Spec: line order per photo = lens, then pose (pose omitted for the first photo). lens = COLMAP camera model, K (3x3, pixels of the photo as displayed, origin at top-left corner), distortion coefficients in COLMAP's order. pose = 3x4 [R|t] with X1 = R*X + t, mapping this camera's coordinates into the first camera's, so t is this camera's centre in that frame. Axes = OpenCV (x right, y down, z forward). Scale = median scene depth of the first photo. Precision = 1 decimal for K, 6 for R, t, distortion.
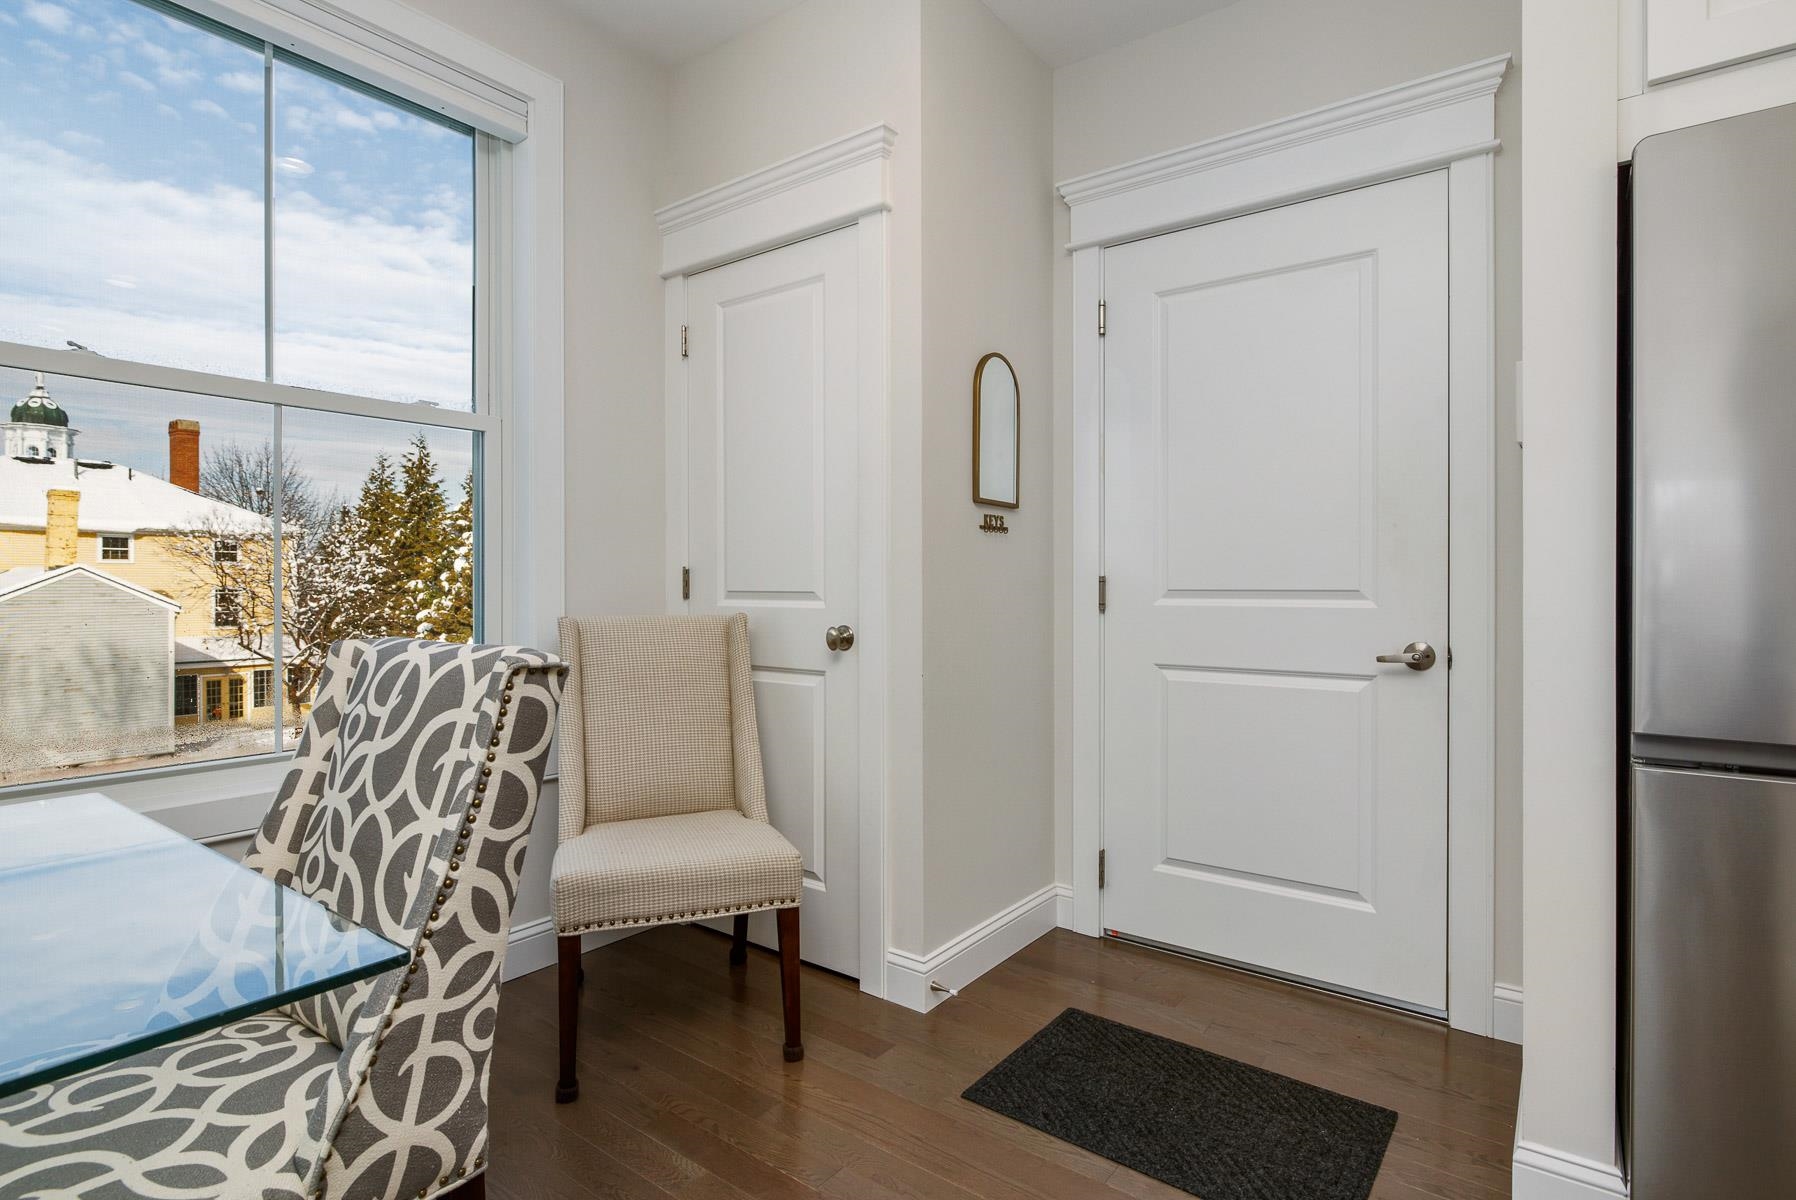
lens RADIAL K [[899.0, 0, 882.5], [0, 899.0, 588.3], [0, 0, 1]] dist [-0.005308, -0.000461]
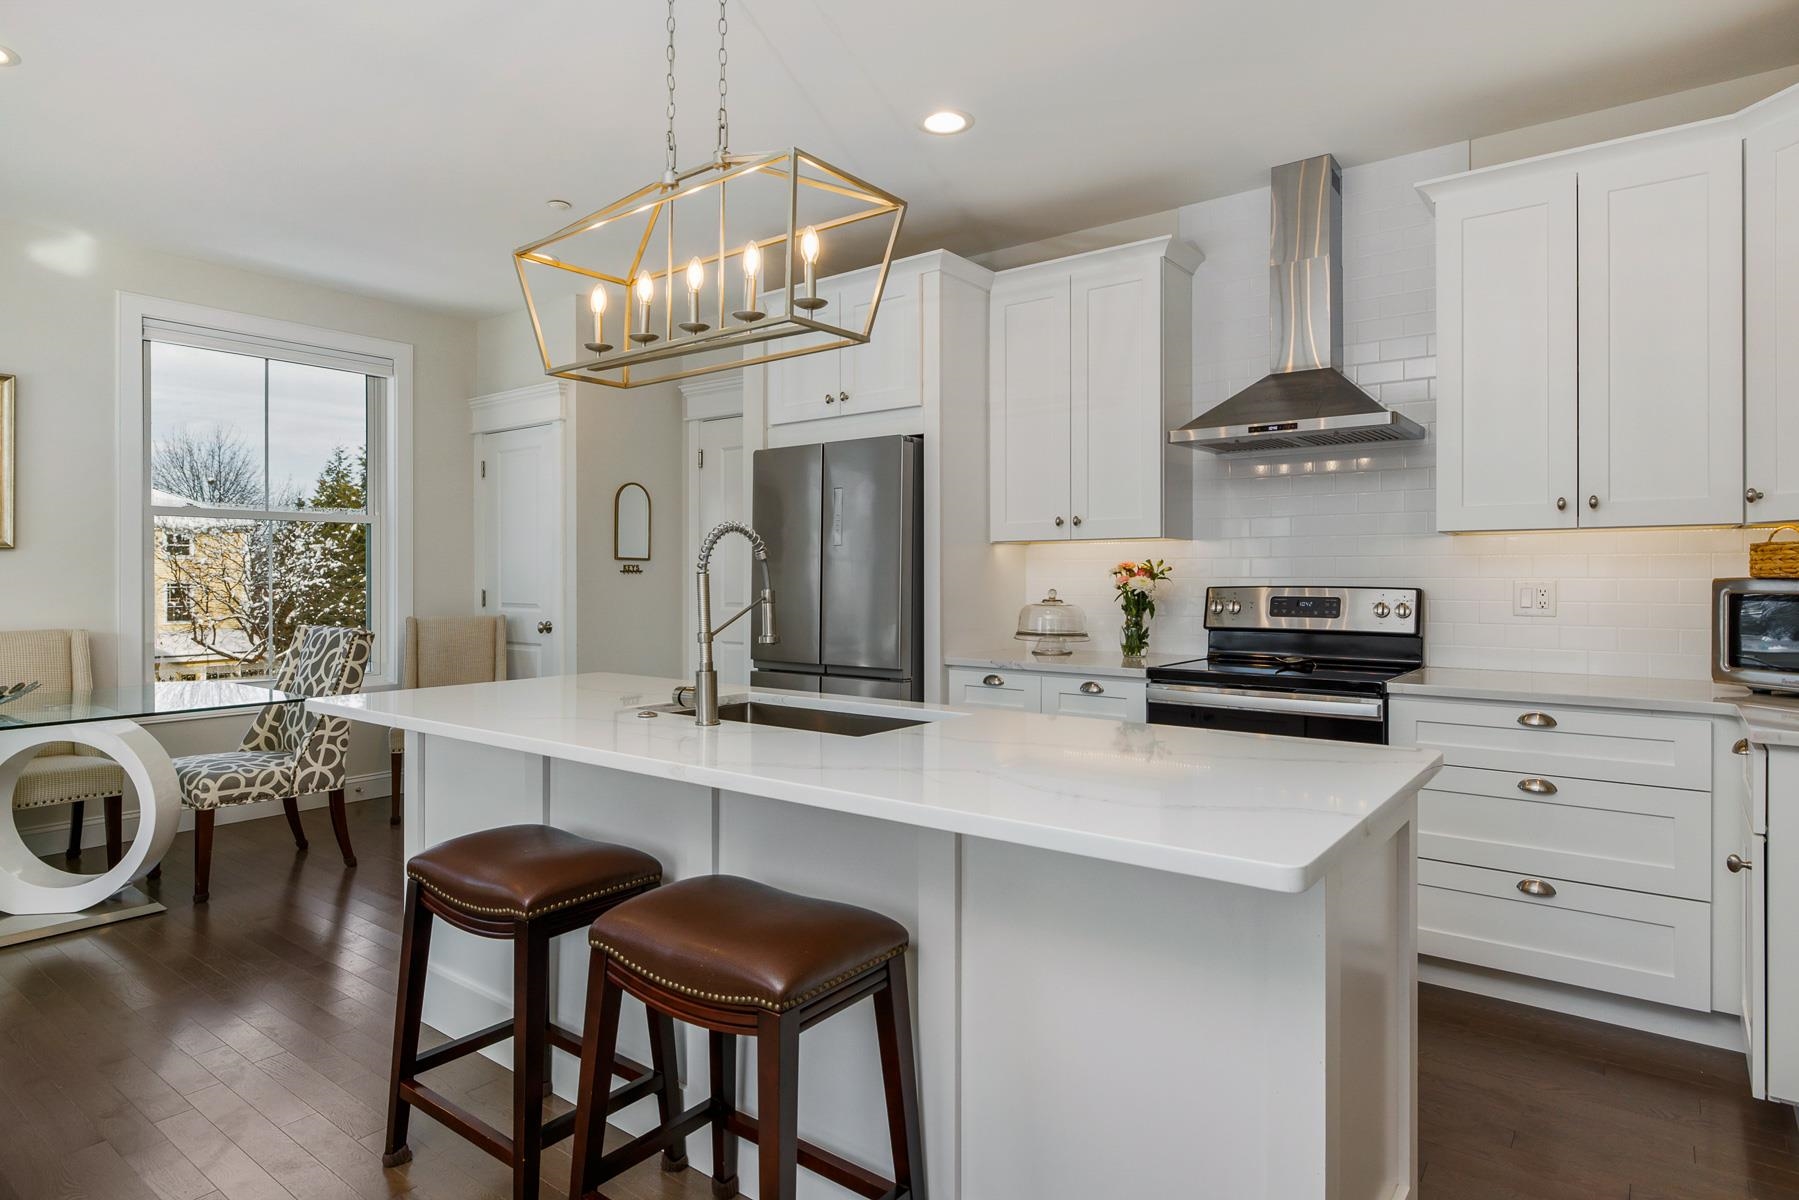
lens RADIAL K [[1009.7, 0, 897.6], [0, 1009.7, 569.6], [0, 0, 1]] dist [-0.001584, 0.001068]
pose [[0.999988, -0.000618, -0.004771, 0.651627], [0.000578, 0.999964, -0.008433, -0.047121], [0.004776, 0.008430, 0.999953, -1.094525]]
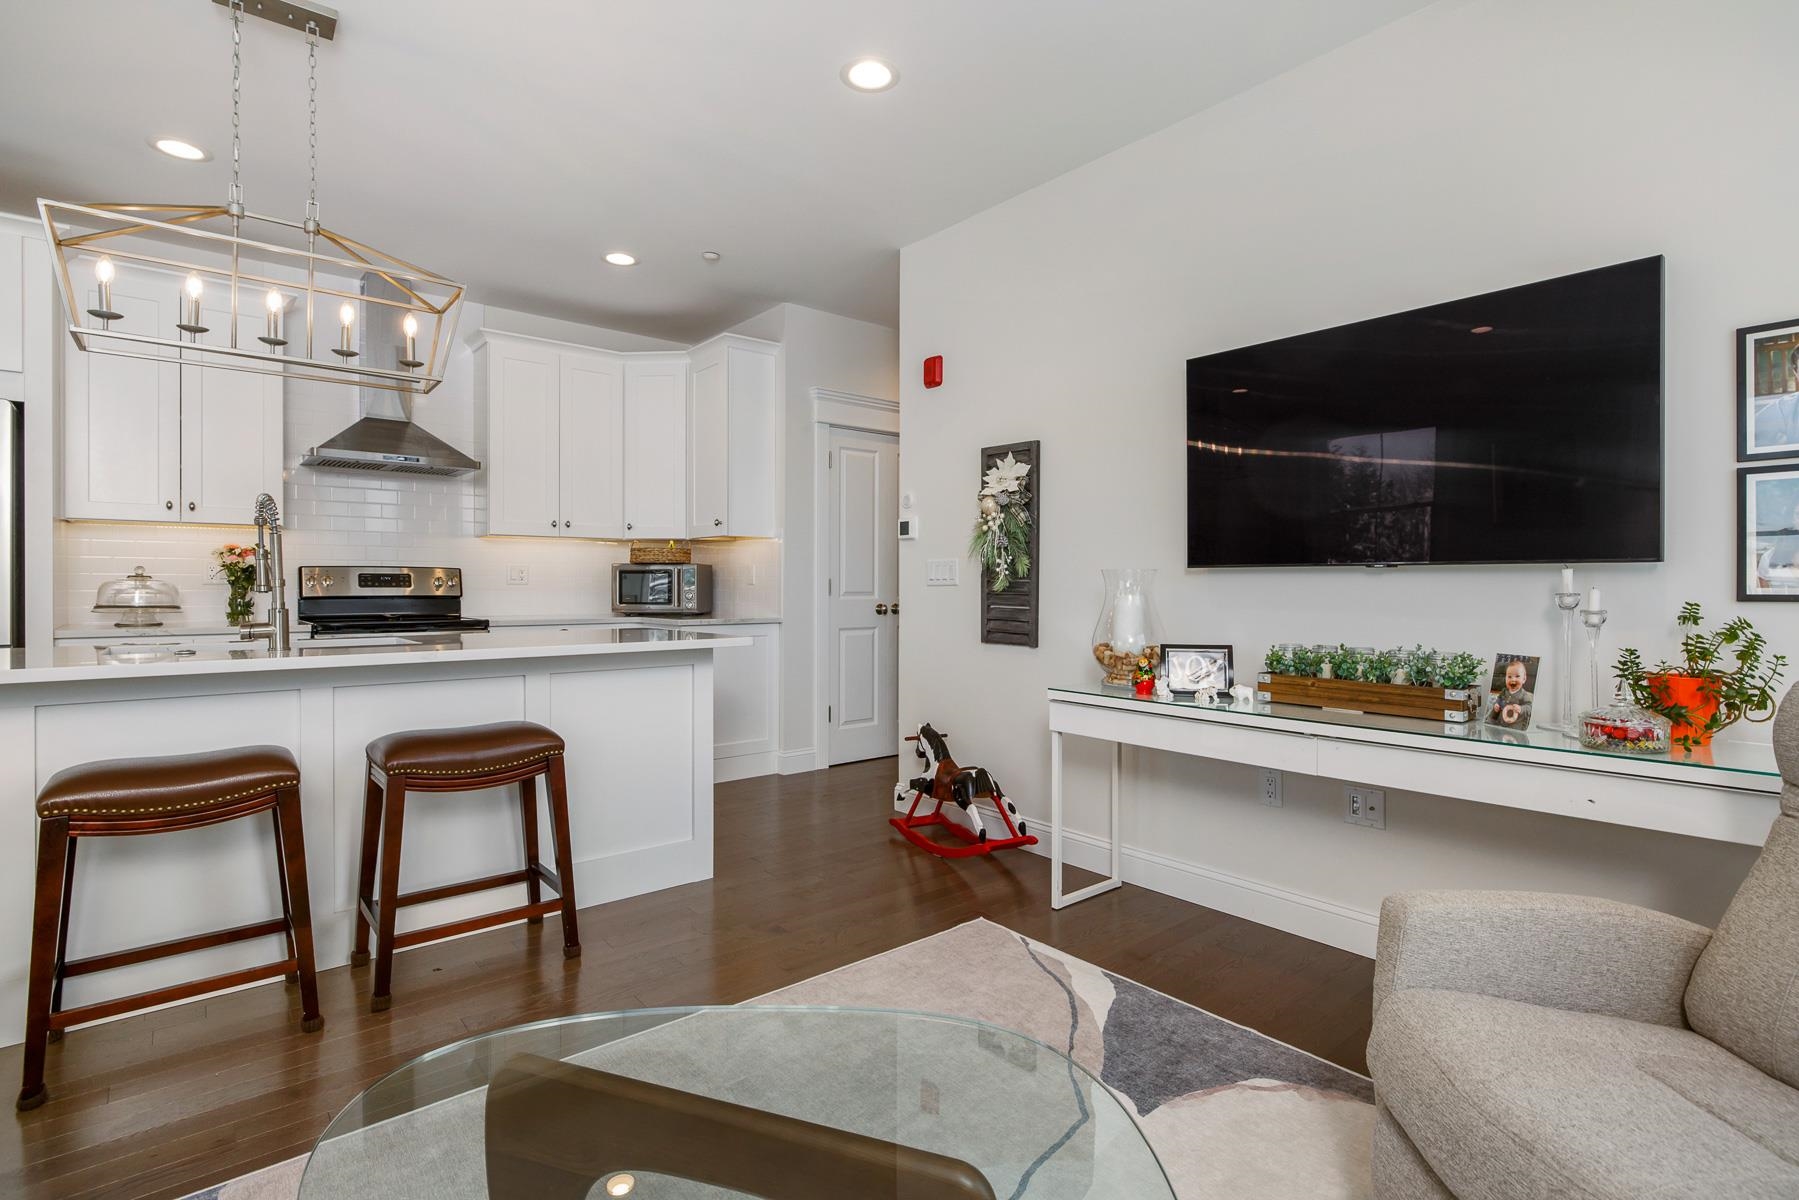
lens RADIAL K [[870.1, 0, 884.0], [0, 870.1, 587.8], [0, 0, 1]] dist [0.005884, 0.001213]
pose [[0.217196, 0.001437, 0.976127, -0.233472], [0.002311, 0.999995, -0.001986, 0.009630], [-0.976125, 0.002687, 0.217192, -1.063988]]
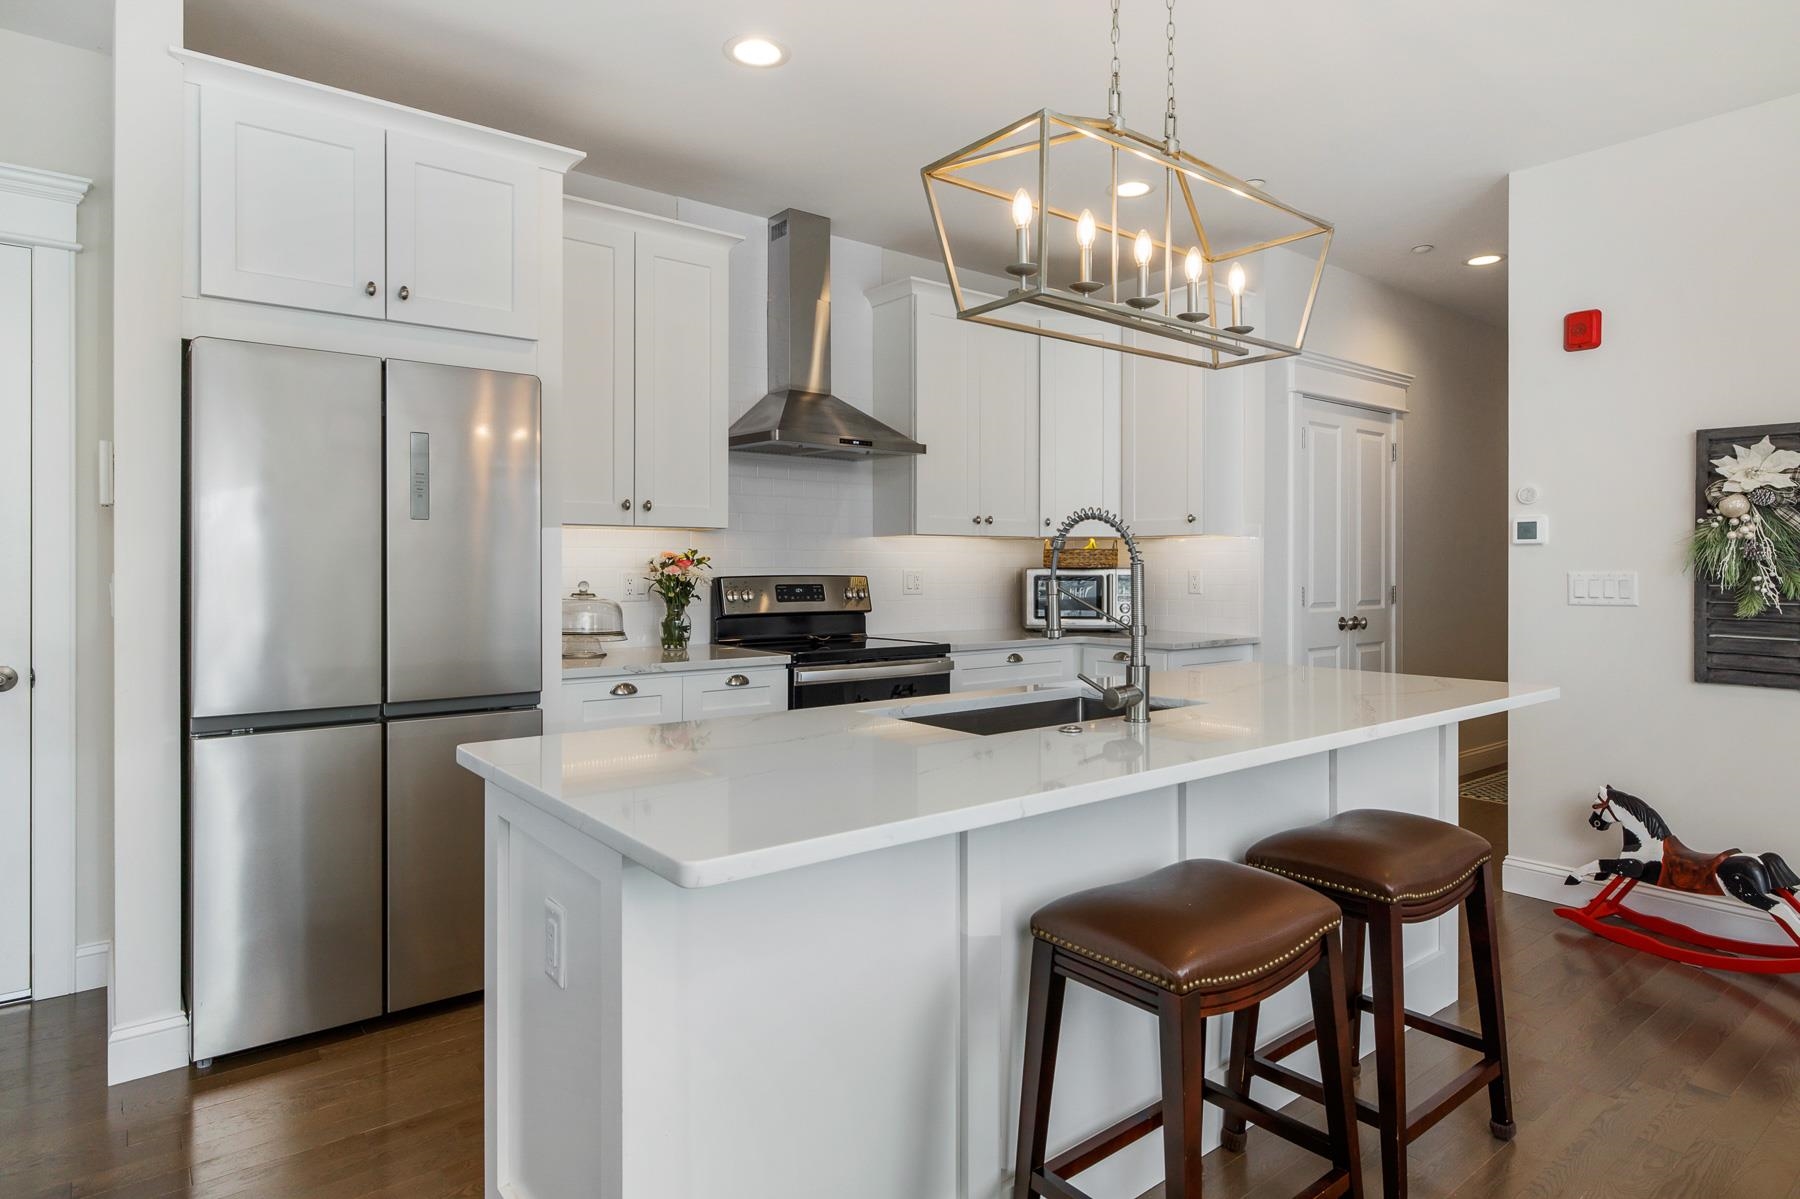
lens RADIAL K [[1010.3, 0, 902.7], [0, 1010.3, 568.2], [0, 0, 1]] dist [-0.001584, 0.001068]
pose [[0.234924, 0.002158, 0.972011, -0.277526], [0.002893, 0.999992, -0.002919, -0.042498], [-0.972009, 0.003498, 0.234916, -0.294116]]
